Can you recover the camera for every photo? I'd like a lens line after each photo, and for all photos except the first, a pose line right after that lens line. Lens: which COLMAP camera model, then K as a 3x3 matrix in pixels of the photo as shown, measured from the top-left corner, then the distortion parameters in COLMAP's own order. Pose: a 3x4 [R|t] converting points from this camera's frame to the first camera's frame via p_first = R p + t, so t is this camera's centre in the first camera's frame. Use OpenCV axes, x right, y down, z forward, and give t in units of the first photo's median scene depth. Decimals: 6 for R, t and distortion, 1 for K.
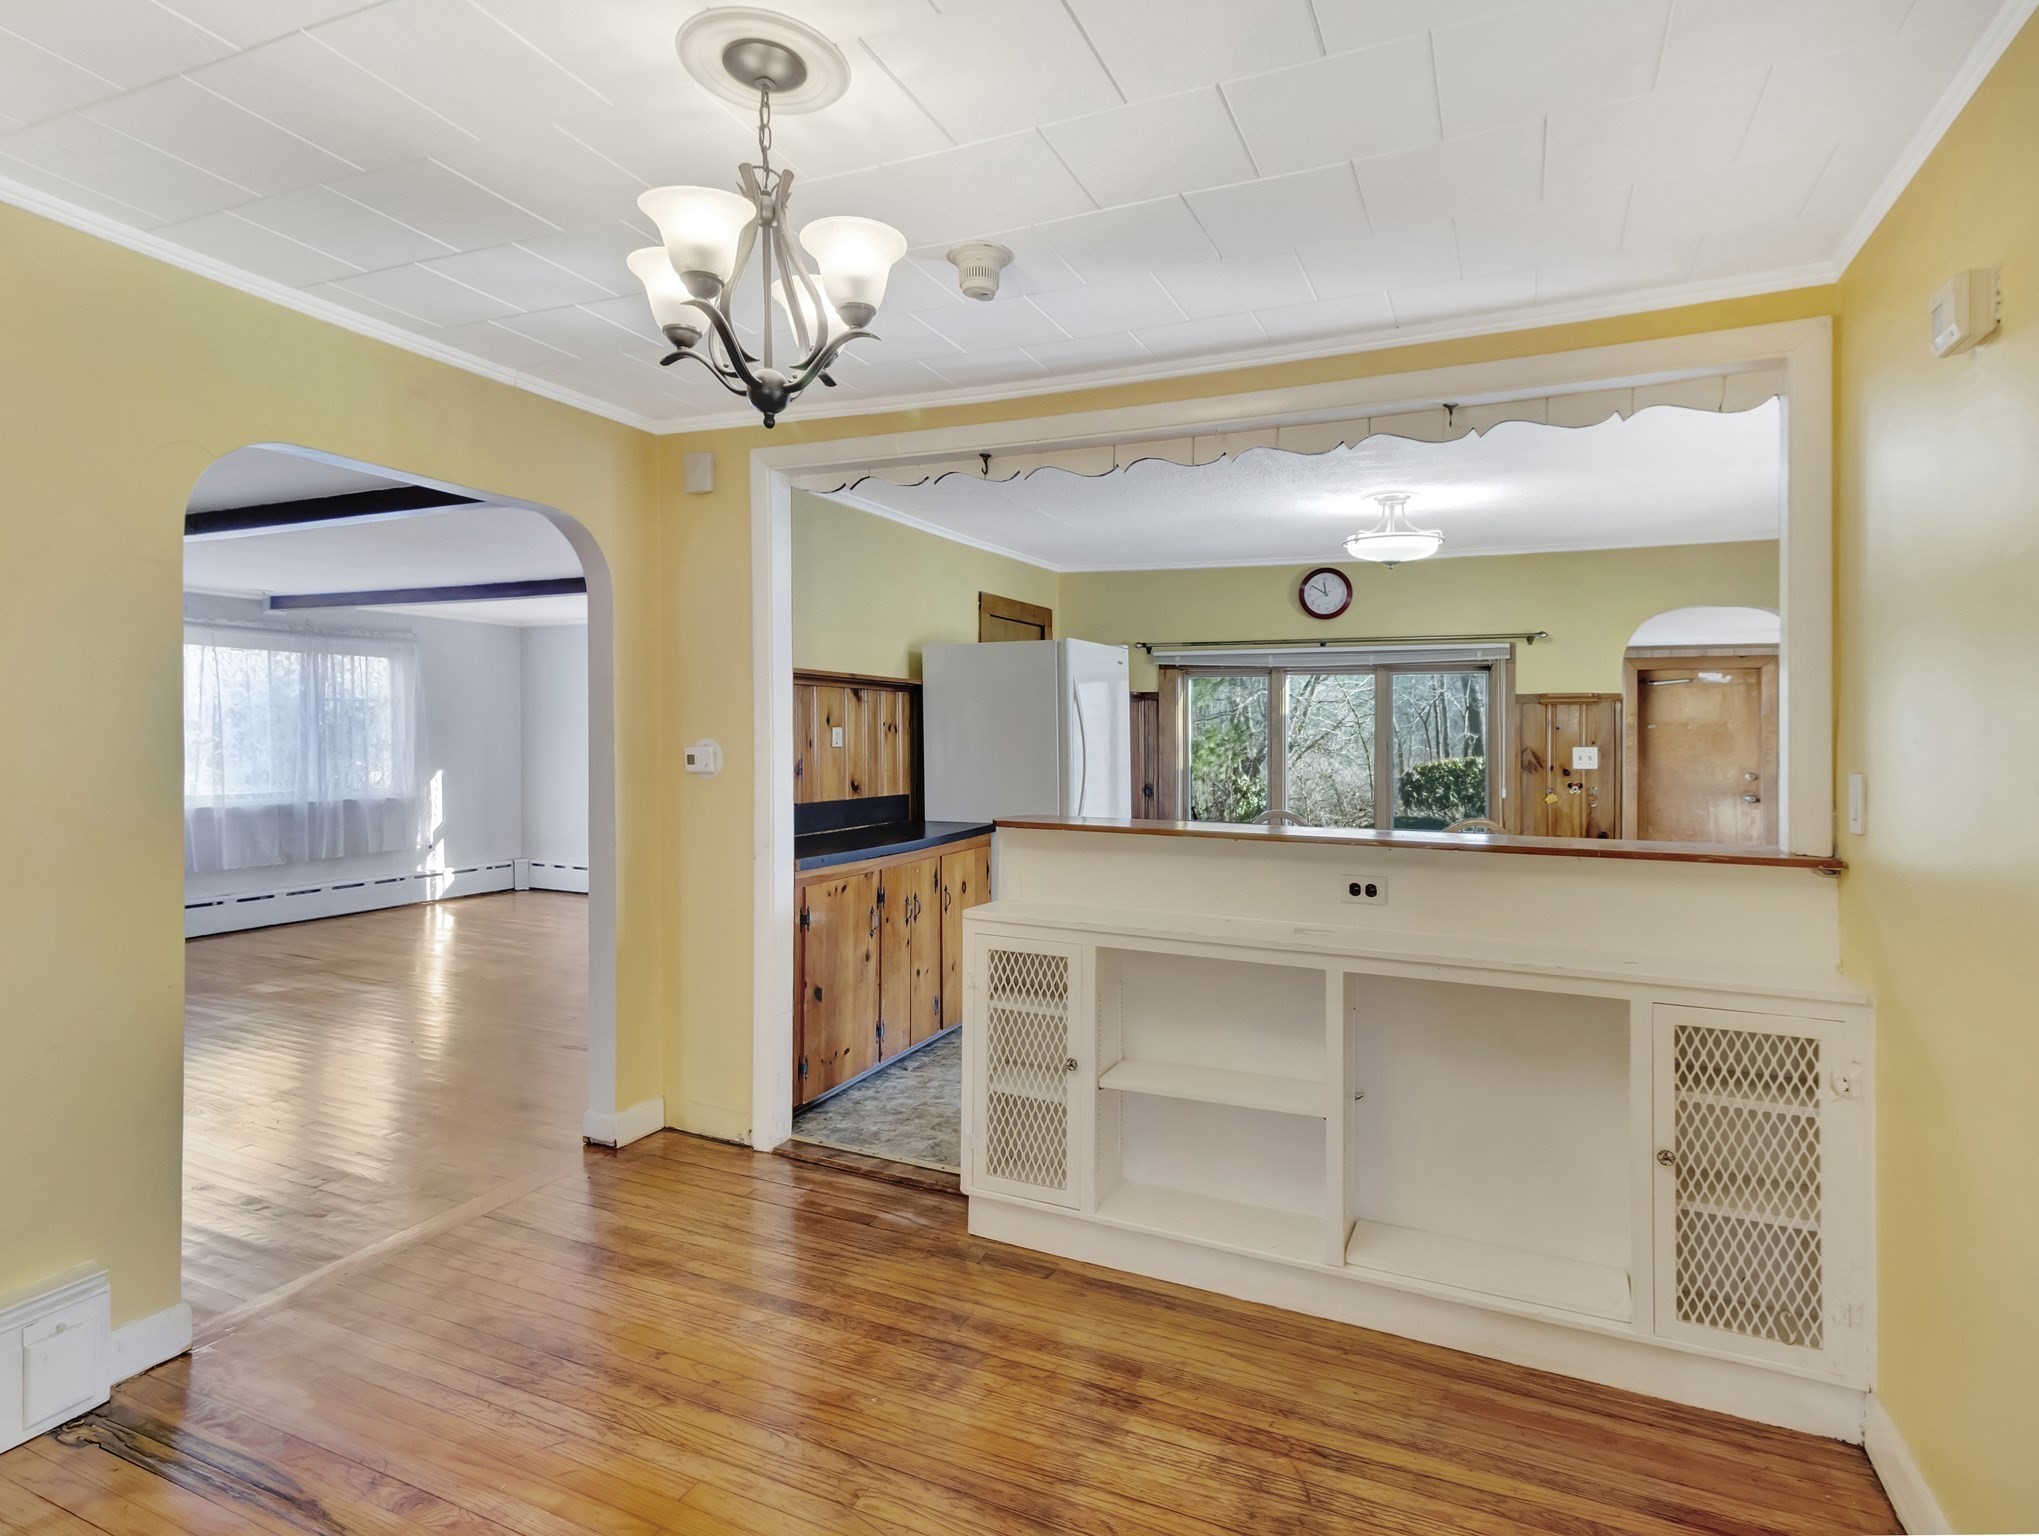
lens RADIAL K [[1064.7, 0, 1011.9], [0, 1064.7, 779.3], [0, 0, 1]] dist [-0.001906, -0.000949]
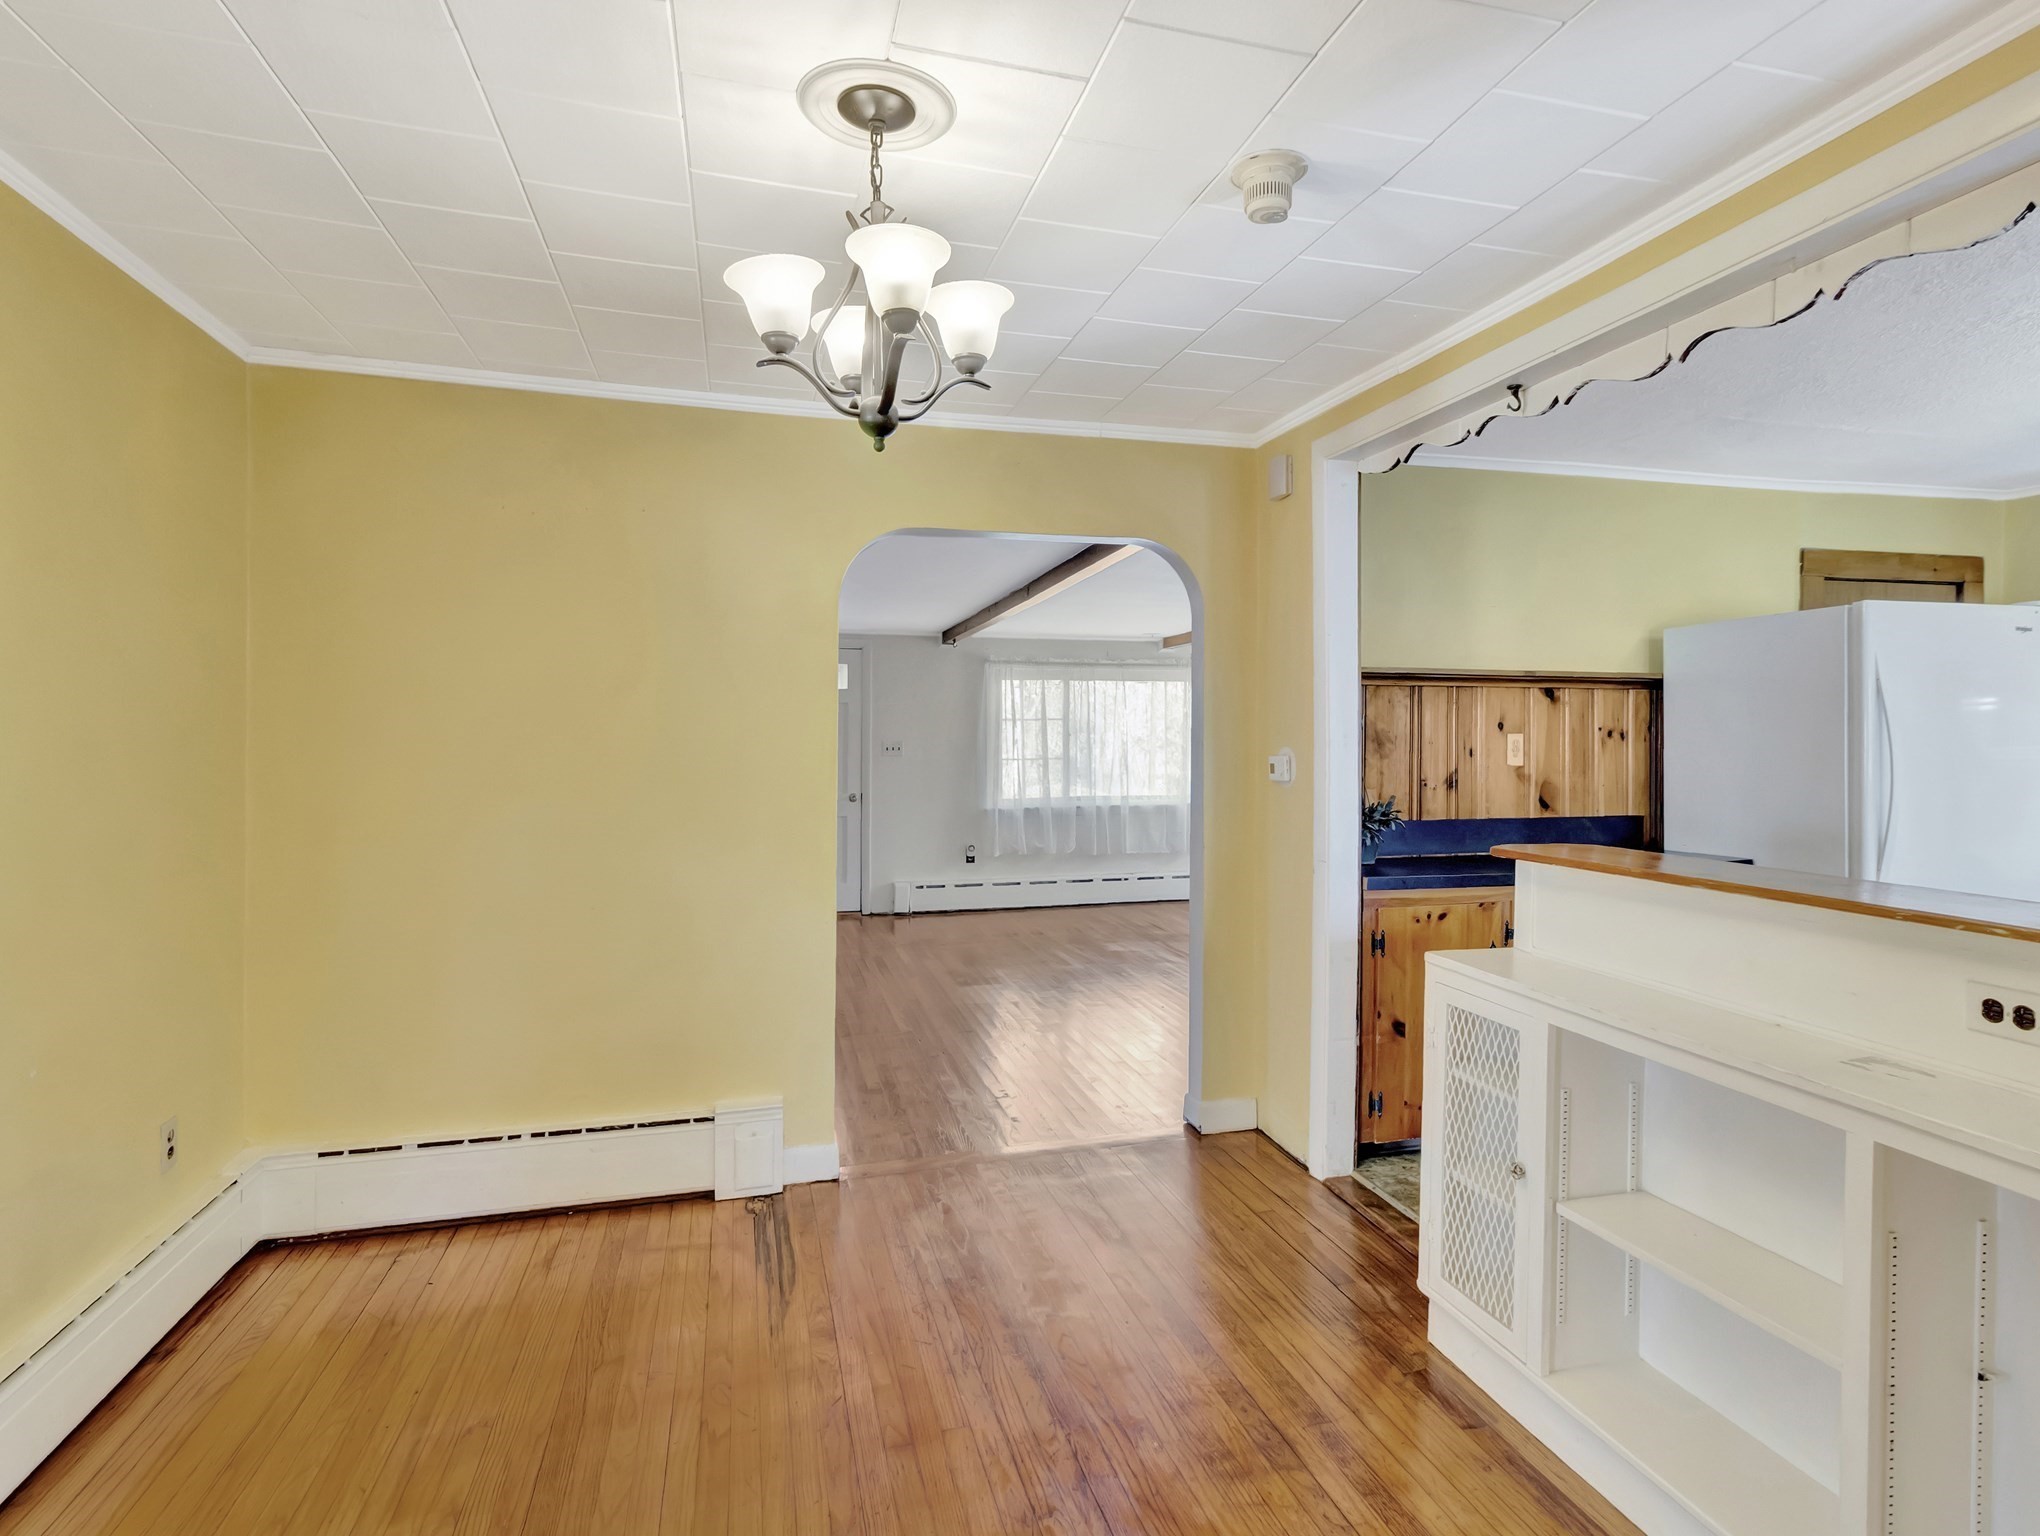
lens RADIAL K [[1037.9, 0, 1029.5], [0, 1037.9, 812.8], [0, 0, 1]] dist [-0.004223, -0.000218]
pose [[0.650563, 0.038667, -0.758467, 0.286015], [-0.022967, 0.999248, 0.031243, -0.002573], [0.759105, -0.002906, 0.650962, 0.191675]]
